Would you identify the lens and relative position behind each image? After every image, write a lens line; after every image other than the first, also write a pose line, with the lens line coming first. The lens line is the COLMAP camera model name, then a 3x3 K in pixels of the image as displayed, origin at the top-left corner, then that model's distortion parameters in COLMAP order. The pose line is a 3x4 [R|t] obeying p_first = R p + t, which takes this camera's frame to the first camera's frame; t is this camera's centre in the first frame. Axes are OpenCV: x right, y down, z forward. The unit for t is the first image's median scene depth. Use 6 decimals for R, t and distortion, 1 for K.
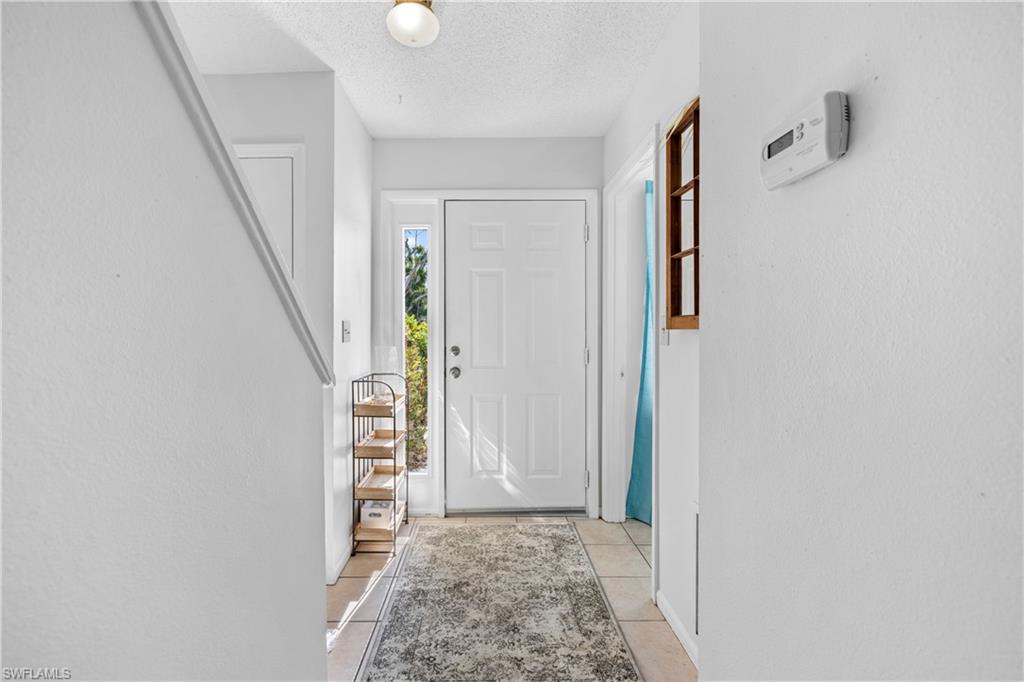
lens RADIAL K [[433.6, 0, 505.8], [0, 433.6, 325.0], [0, 0, 1]] dist [0.005424, 0.000355]
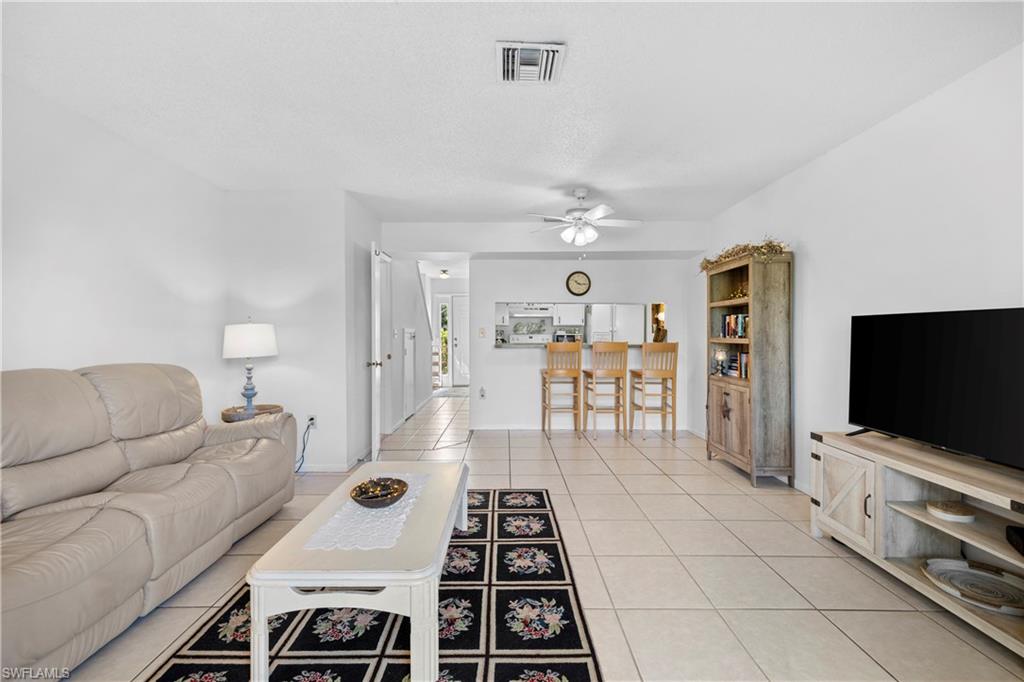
lens RADIAL K [[429.4, 0, 505.8], [0, 429.4, 333.8], [0, 0, 1]] dist [0.003265, 0.000146]
pose [[0.998917, 0.001879, -0.046485, 0.423799], [-0.001636, 0.999985, 0.005268, -0.004153], [0.046494, -0.005186, 0.998905, -2.300951]]
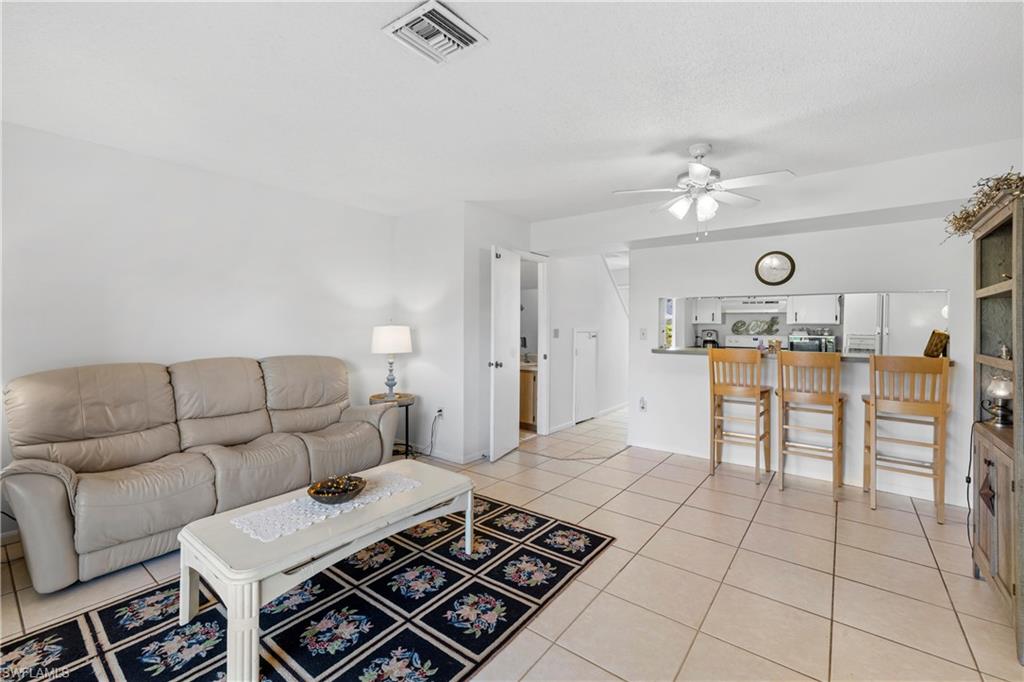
lens RADIAL K [[433.6, 0, 505.8], [0, 433.6, 325.0], [0, 0, 1]] dist [0.005424, 0.000355]
pose [[0.759504, 0.007105, -0.650463, 0.885501], [-0.007055, 0.999972, 0.002685, -0.032612], [0.650464, 0.002550, 0.759533, -2.008151]]
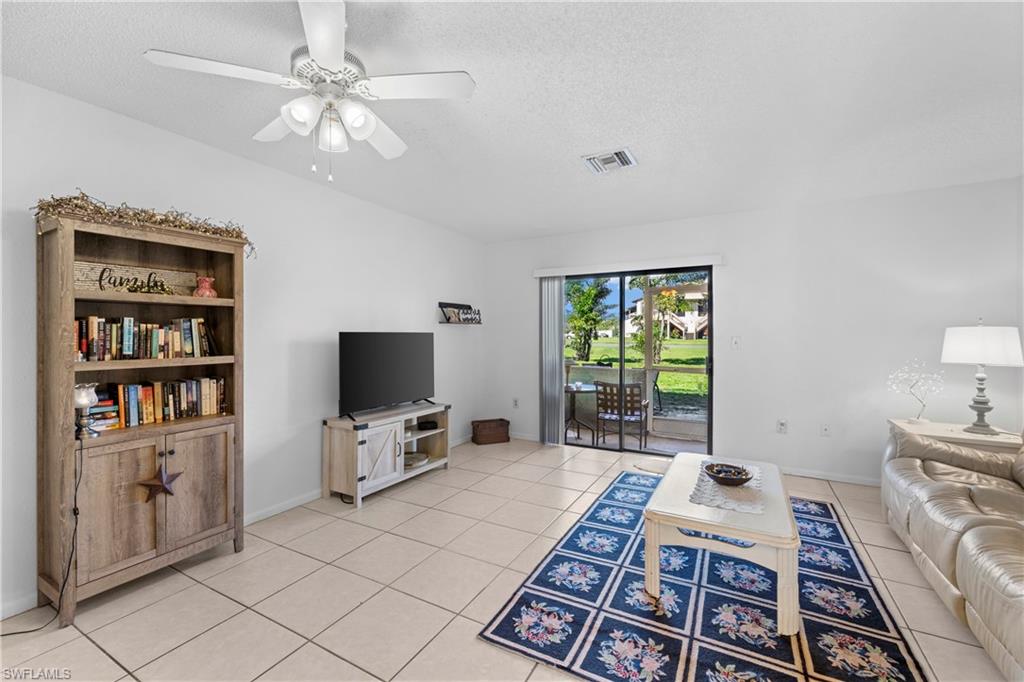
lens RADIAL K [[429.4, 0, 505.8], [0, 429.4, 333.8], [0, 0, 1]] dist [0.003265, 0.000146]
pose [[-0.850123, 0.003372, 0.526574, 0.119110], [0.000553, 0.999985, -0.005511, -0.024812], [-0.526585, -0.004394, -0.850111, -0.676993]]
